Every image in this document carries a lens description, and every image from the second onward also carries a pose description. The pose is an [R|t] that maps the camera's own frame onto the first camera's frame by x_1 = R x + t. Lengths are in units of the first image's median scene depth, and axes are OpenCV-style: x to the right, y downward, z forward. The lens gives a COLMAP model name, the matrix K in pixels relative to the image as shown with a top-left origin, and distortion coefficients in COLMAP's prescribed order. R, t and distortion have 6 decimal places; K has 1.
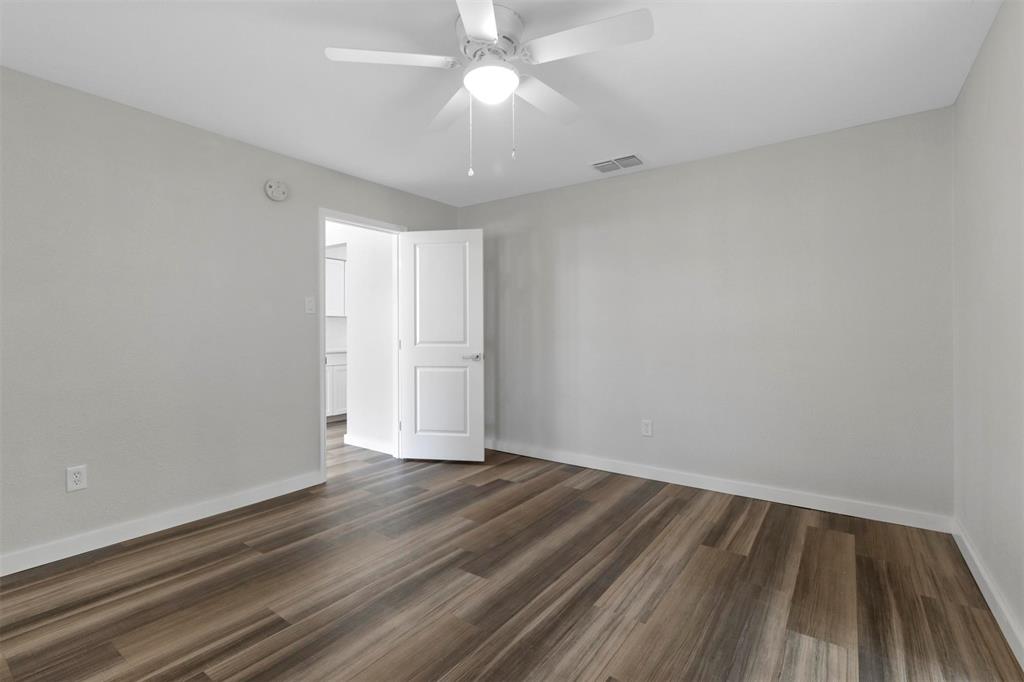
lens RADIAL K [[476.0, 0, 496.7], [0, 476.0, 322.5], [0, 0, 1]] dist [-0.000358, 0.000019]
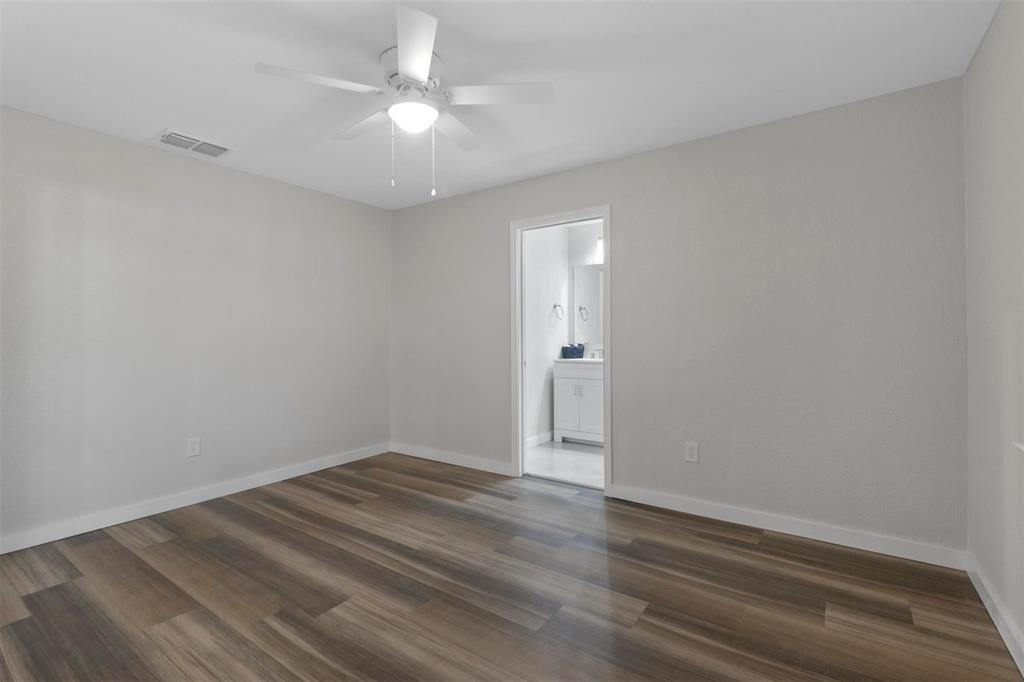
lens RADIAL K [[476.0, 0, 512.4], [0, 476.0, 344.1], [0, 0, 1]] dist [-0.000358, 0.000019]
pose [[-0.026587, -0.020930, 0.999427, -0.845576], [-0.010105, 0.999735, 0.020668, 0.001287], [-0.999595, -0.009550, -0.026791, 0.604822]]
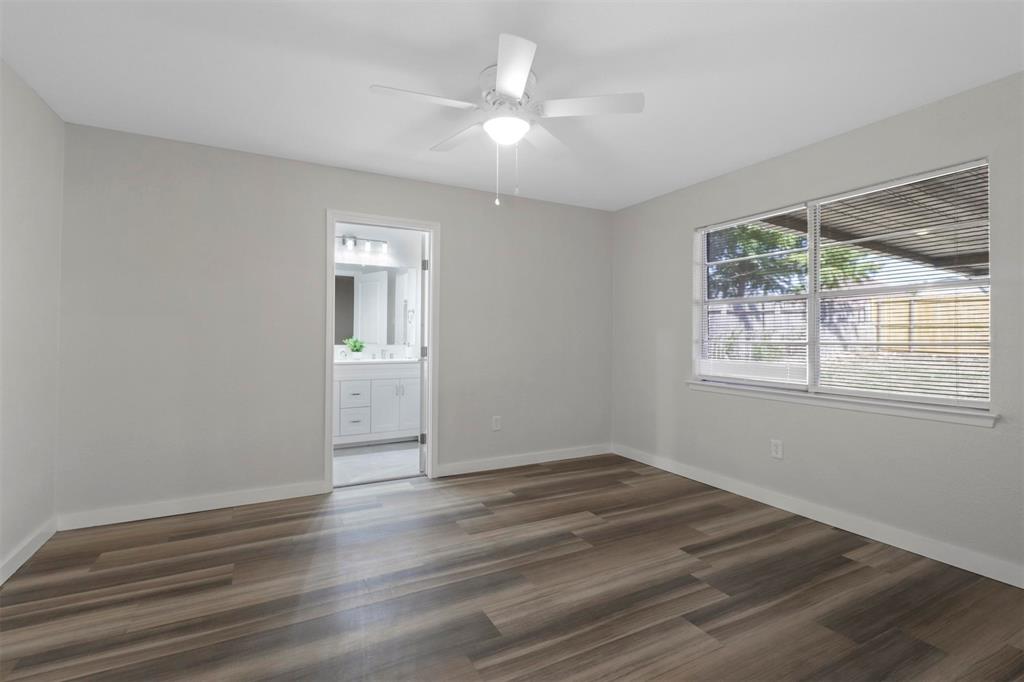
lens RADIAL K [[476.0, 0, 508.1], [0, 476.0, 338.3], [0, 0, 1]] dist [-0.000358, 0.000019]
pose [[-0.906205, -0.005388, 0.422803, -0.385453], [-0.010236, 0.999905, -0.009195, 0.020713], [-0.422714, -0.012661, -0.906175, 1.558020]]
